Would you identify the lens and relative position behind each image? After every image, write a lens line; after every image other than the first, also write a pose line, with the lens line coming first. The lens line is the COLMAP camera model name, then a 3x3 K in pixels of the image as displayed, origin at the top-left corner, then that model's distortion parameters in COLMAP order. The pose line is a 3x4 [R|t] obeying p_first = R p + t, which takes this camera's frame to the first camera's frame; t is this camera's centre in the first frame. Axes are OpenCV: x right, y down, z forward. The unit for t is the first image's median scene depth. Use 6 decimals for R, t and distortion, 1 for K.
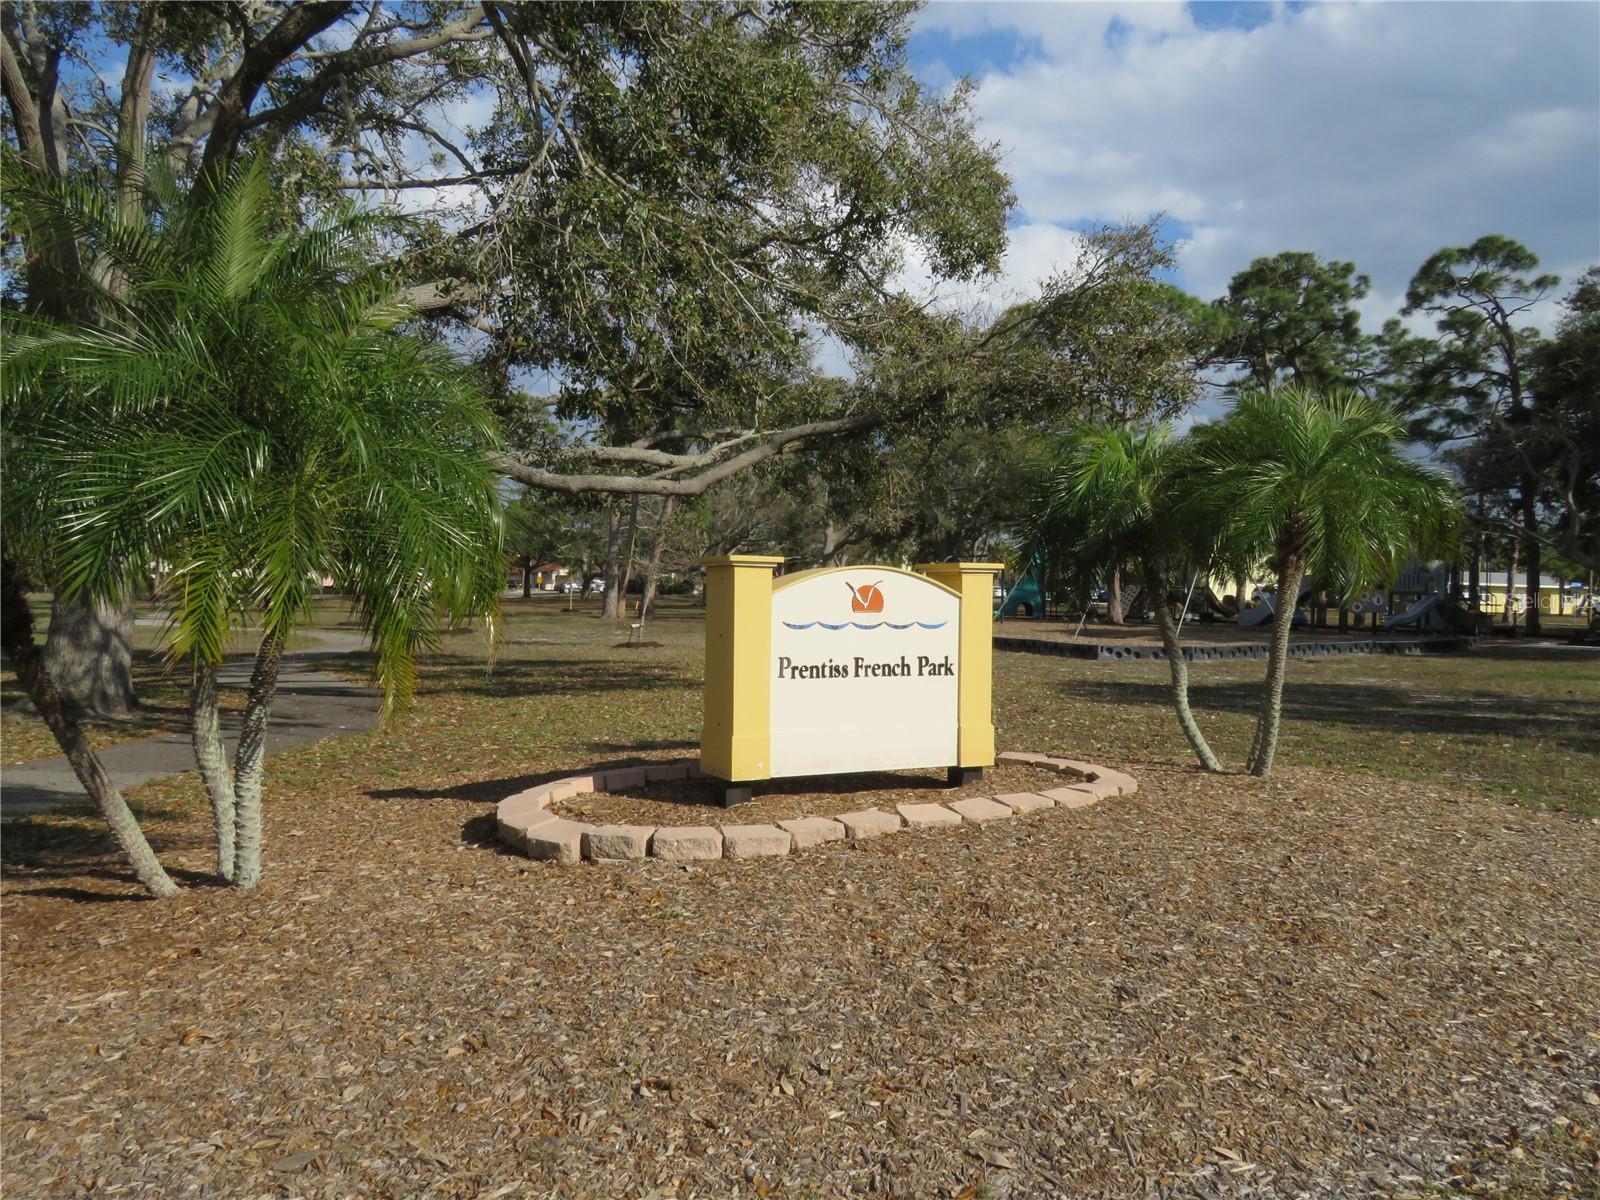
lens RADIAL K [[1272.6, 0, 799.8], [0, 1272.6, 597.0], [0, 0, 1]] dist [0.002825, 0.001387]
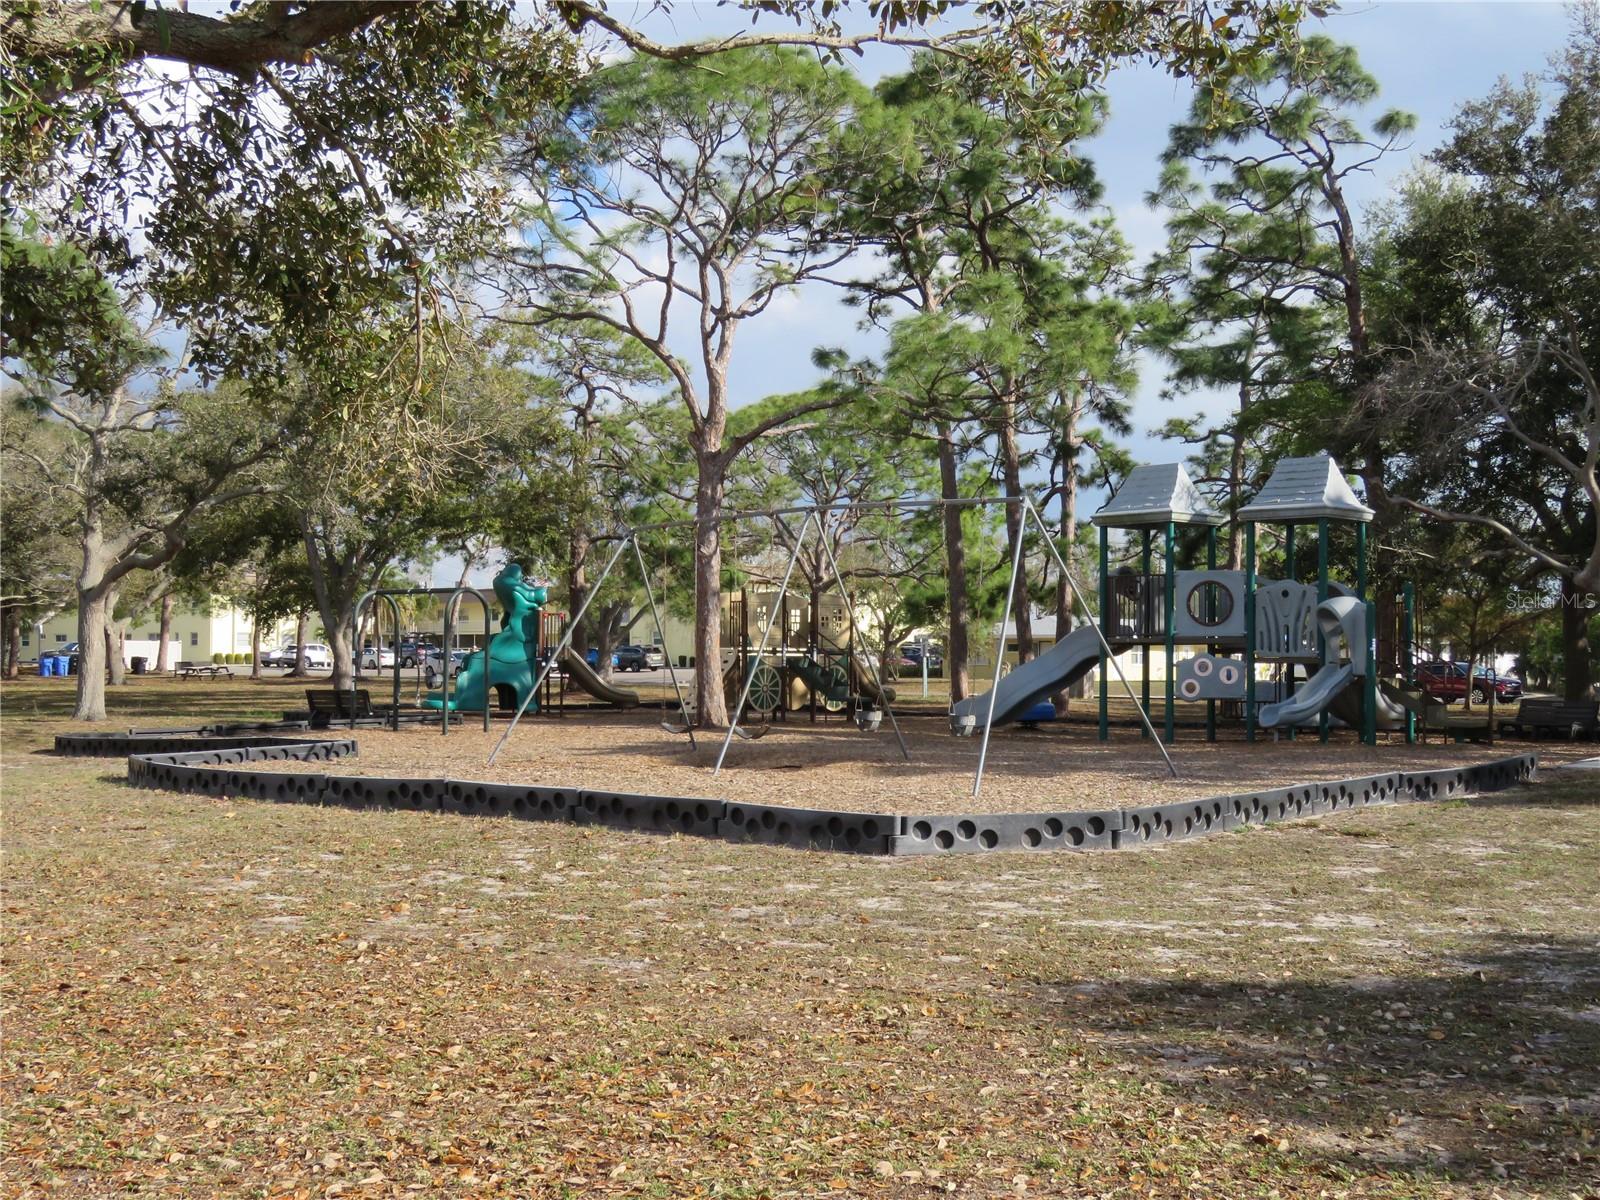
lens RADIAL K [[2038.3, 0, 800.6], [0, 2038.3, 602.8], [0, 0, 1]] dist [0.011566, 0.000000]
pose [[0.933299, -0.001650, 0.359095, -0.005812], [0.012242, 0.999554, -0.027225, -0.005120], [-0.358890, 0.029805, 0.932904, 0.226853]]
